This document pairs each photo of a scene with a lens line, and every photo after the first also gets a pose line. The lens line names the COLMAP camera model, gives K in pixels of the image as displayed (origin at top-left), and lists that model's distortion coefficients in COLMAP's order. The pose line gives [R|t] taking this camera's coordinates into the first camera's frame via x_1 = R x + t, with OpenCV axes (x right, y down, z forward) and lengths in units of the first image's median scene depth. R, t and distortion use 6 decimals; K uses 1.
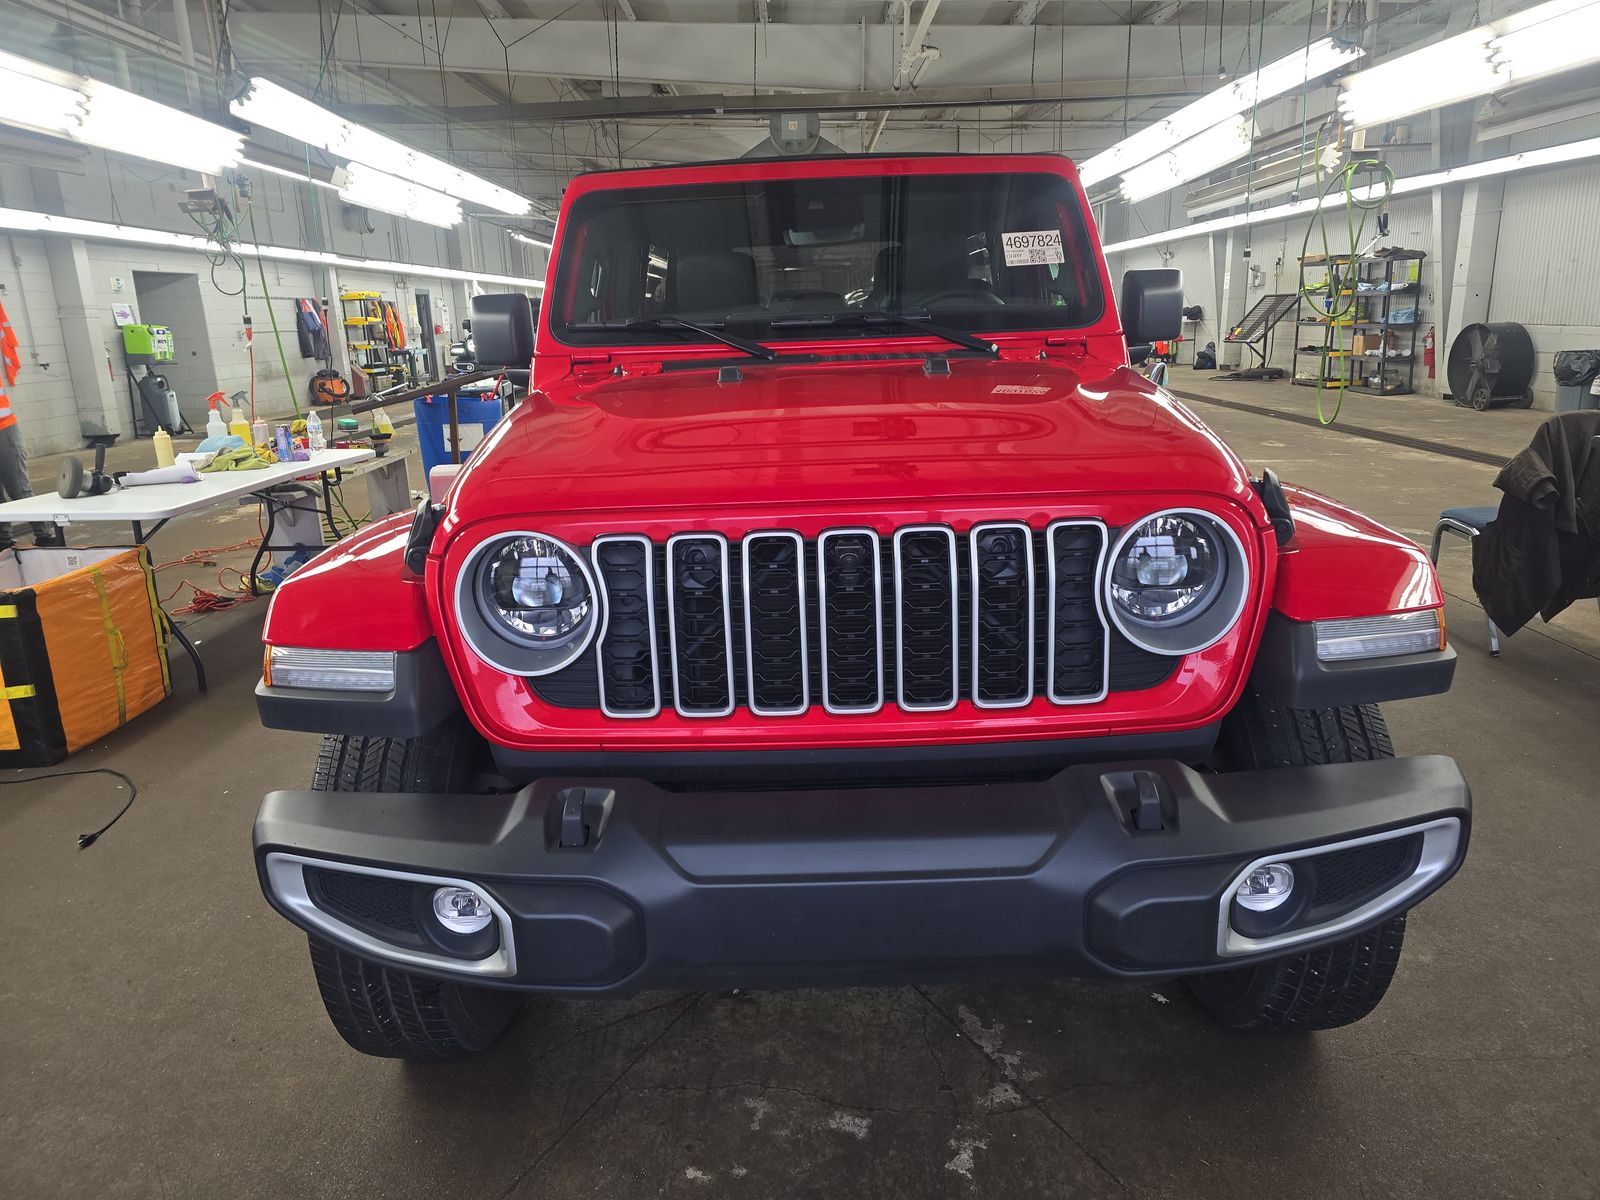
lens RADIAL K [[1078.5, 0, 804.3], [0, 1078.5, 587.7], [0, 0, 1]] dist [0.093427, -0.100543]
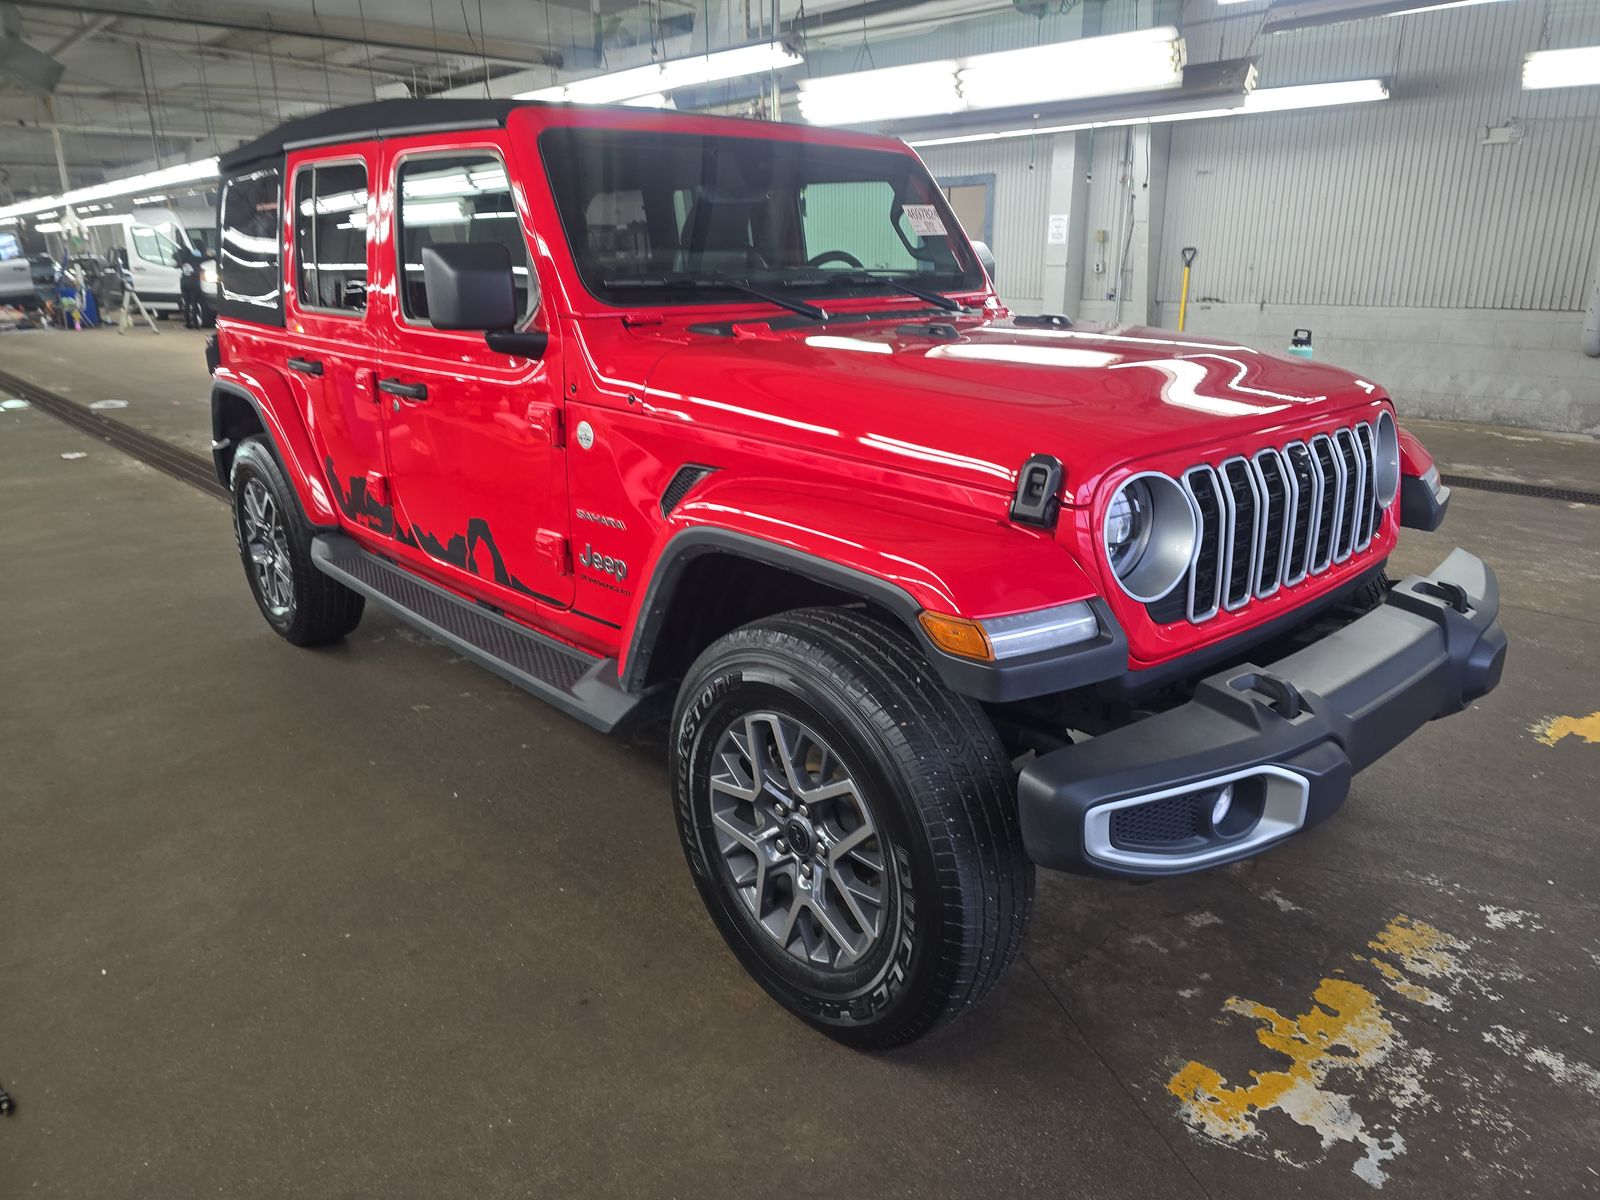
lens RADIAL K [[1078.5, 0, 804.3], [0, 1078.5, 587.7], [0, 0, 1]] dist [0.093427, -0.100543]
pose [[0.729184, -0.173591, 0.661934, -0.490747], [0.150716, 0.984278, 0.092097, -0.035788], [-0.667515, 0.032609, 0.743882, 0.159527]]
